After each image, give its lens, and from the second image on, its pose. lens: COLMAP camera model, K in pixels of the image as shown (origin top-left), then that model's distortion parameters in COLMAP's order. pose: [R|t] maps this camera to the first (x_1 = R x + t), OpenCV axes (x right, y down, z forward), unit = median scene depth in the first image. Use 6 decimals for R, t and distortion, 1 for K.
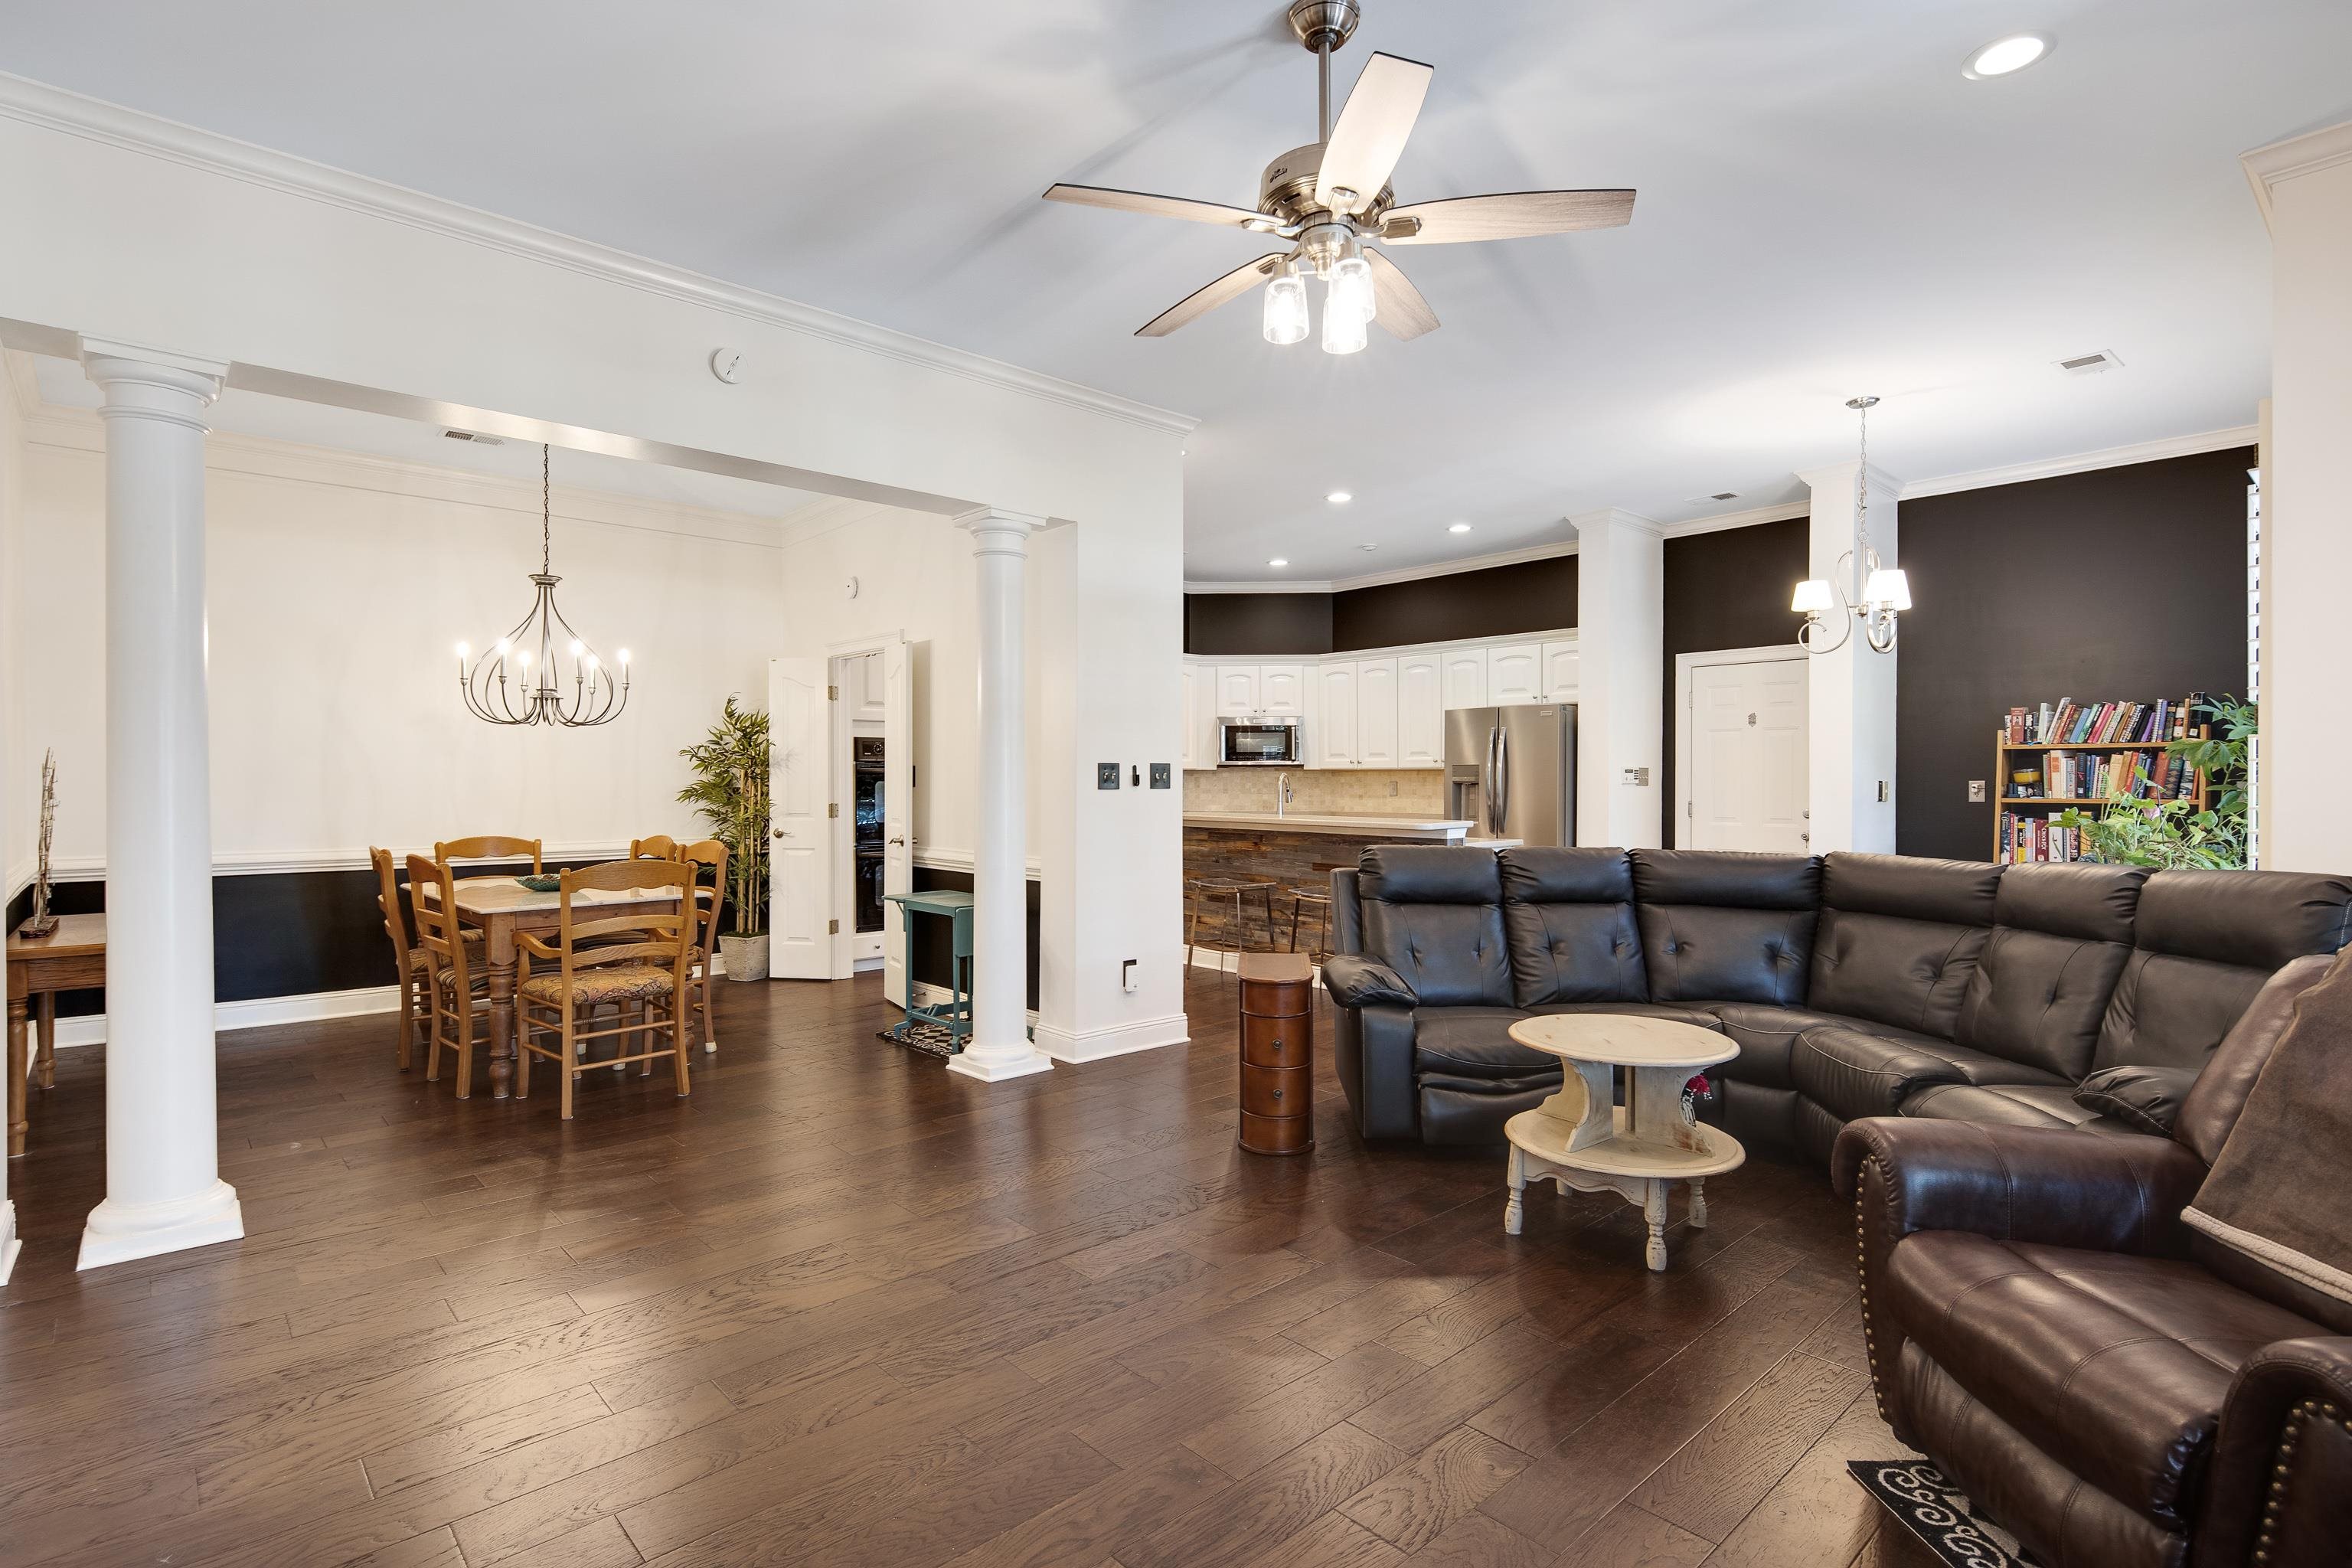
lens RADIAL K [[1123.6, 0, 1162.8], [0, 1123.6, 772.1], [0, 0, 1]] dist [0.003836, -0.001738]
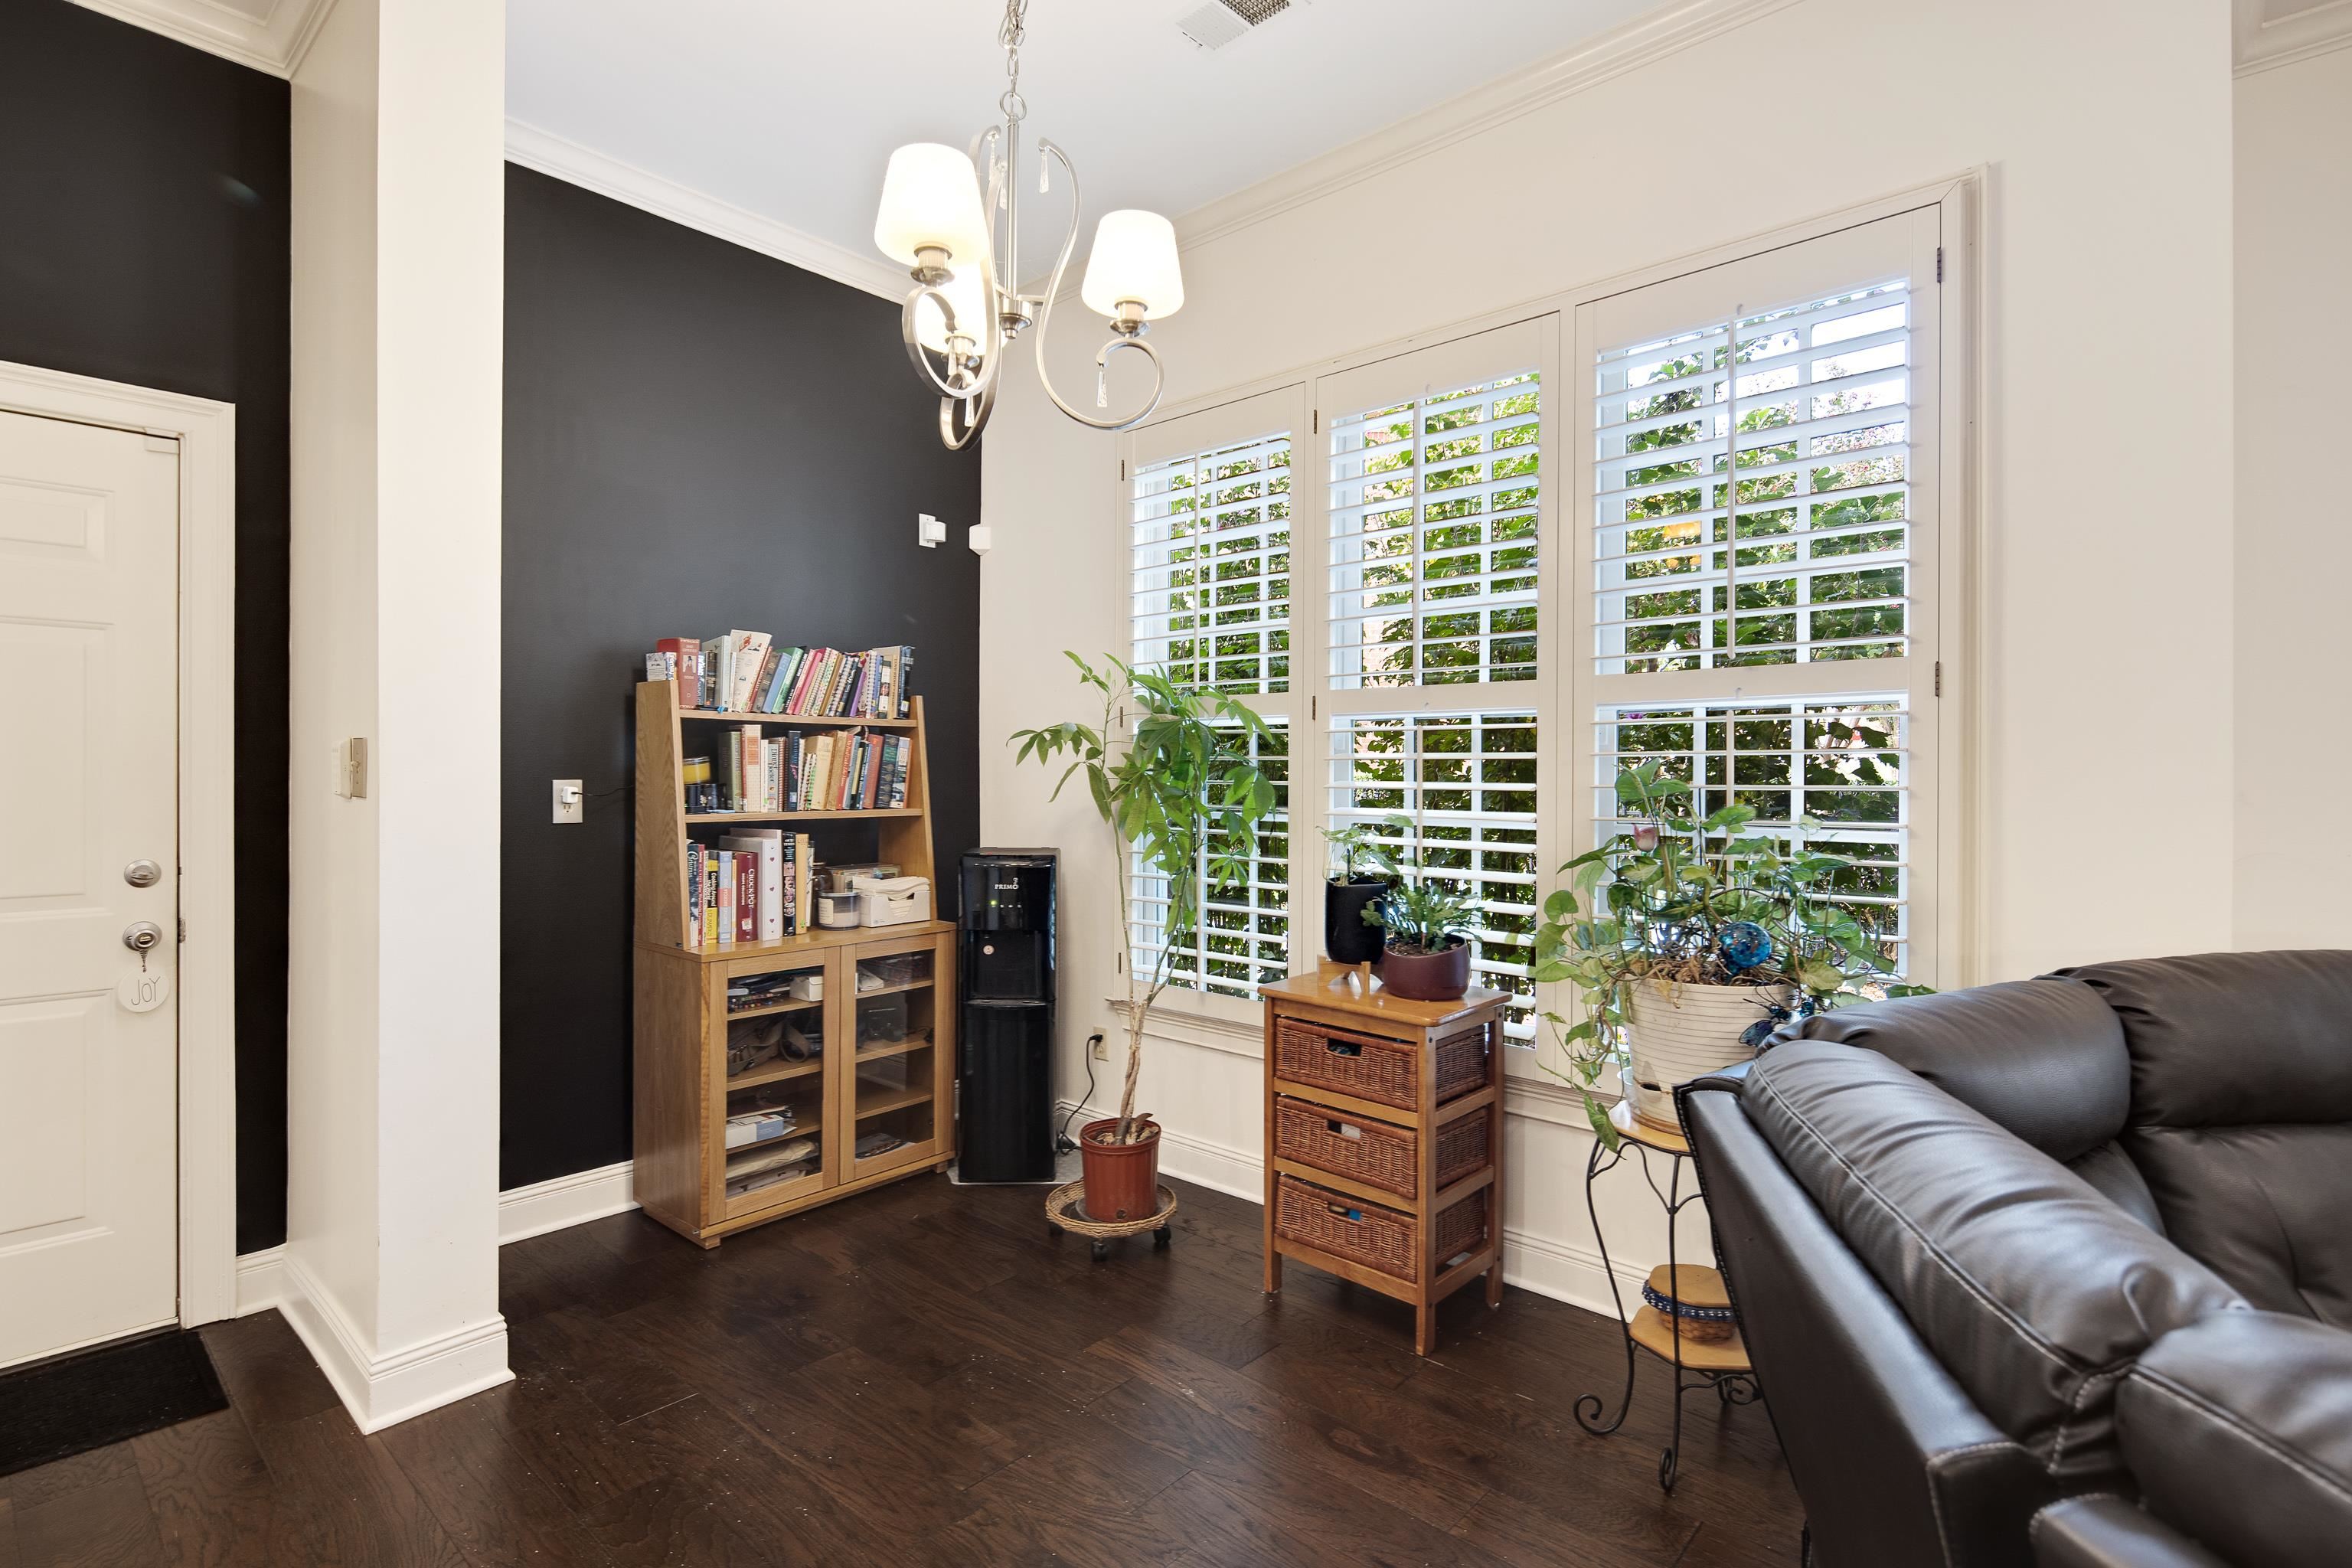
lens RADIAL K [[1137.9, 0, 1150.3], [0, 1137.9, 772.9], [0, 0, 1]] dist [0.002134, 0.000094]
pose [[-0.097289, 0.000999, 0.995256, 0.224291], [-0.009655, 0.999951, -0.001948, 0.003572], [-0.995209, -0.009799, -0.097275, 0.872890]]
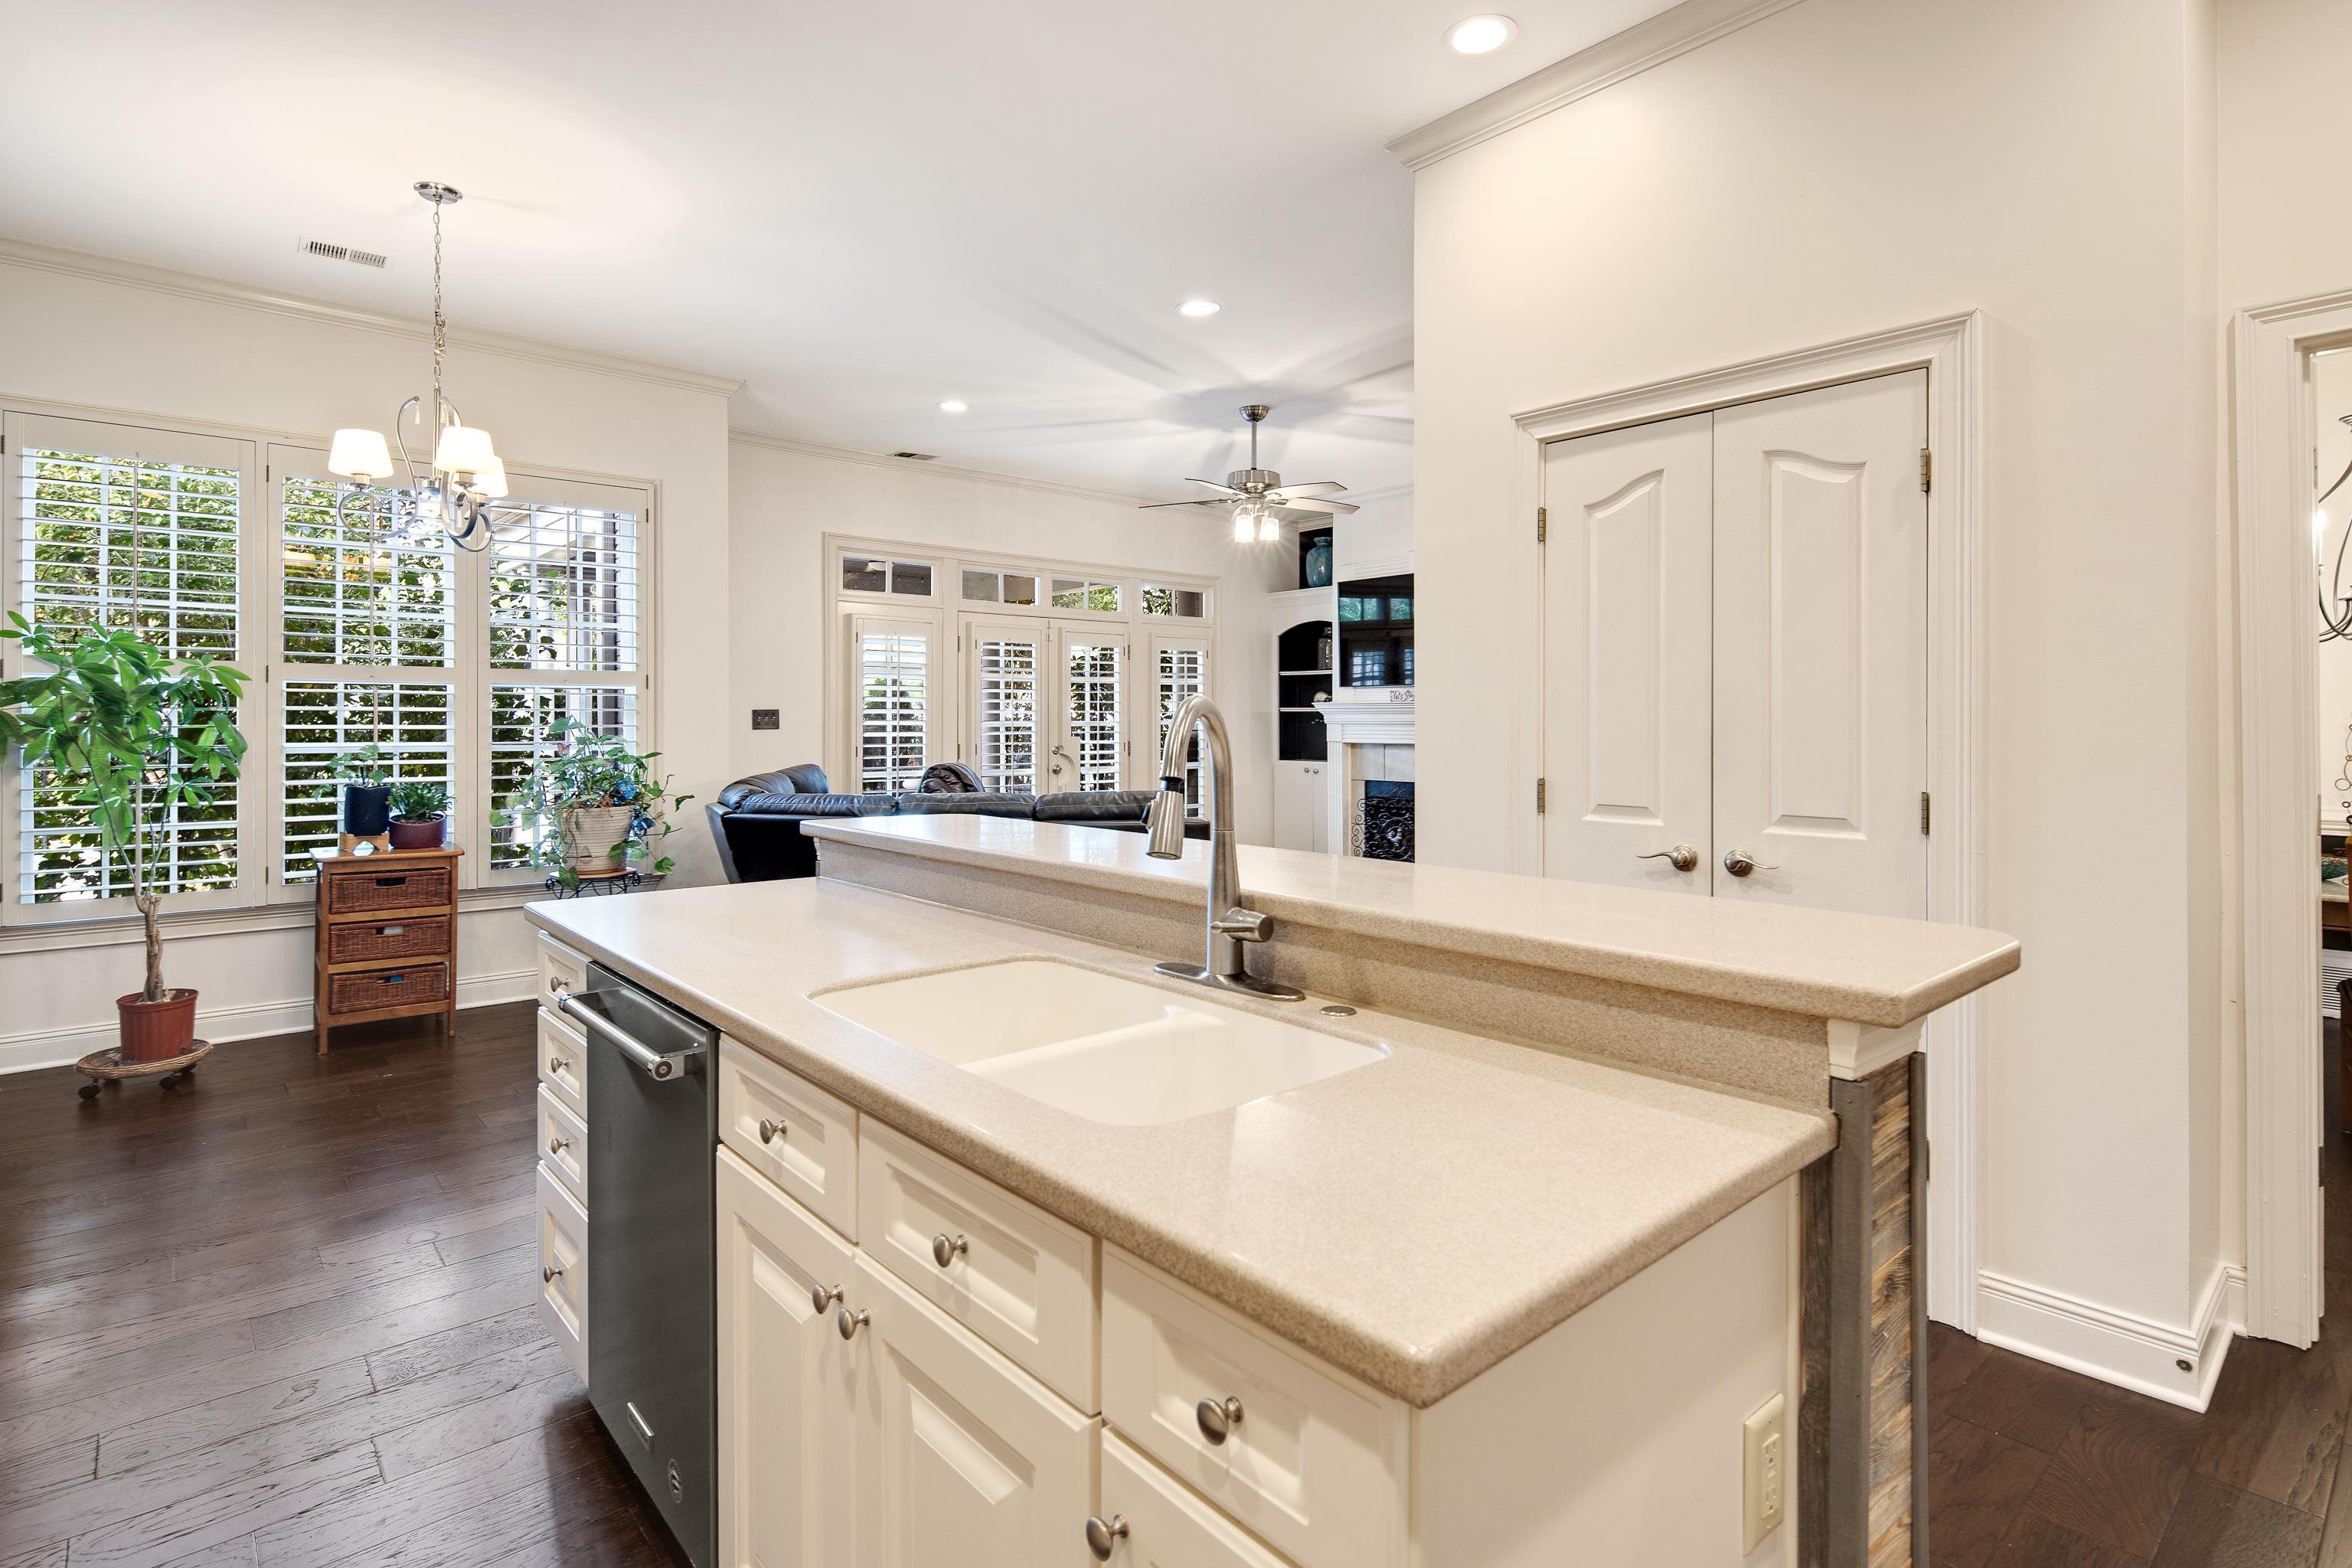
lens RADIAL K [[1143.0, 0, 1168.8], [0, 1143.0, 751.8], [0, 0, 1]] dist [0.001018, -0.003747]
pose [[-0.999874, -0.000693, 0.015853, 0.129376], [-0.000355, 0.999773, 0.021314, 0.006917], [-0.015864, 0.021305, -0.999647, 1.512737]]
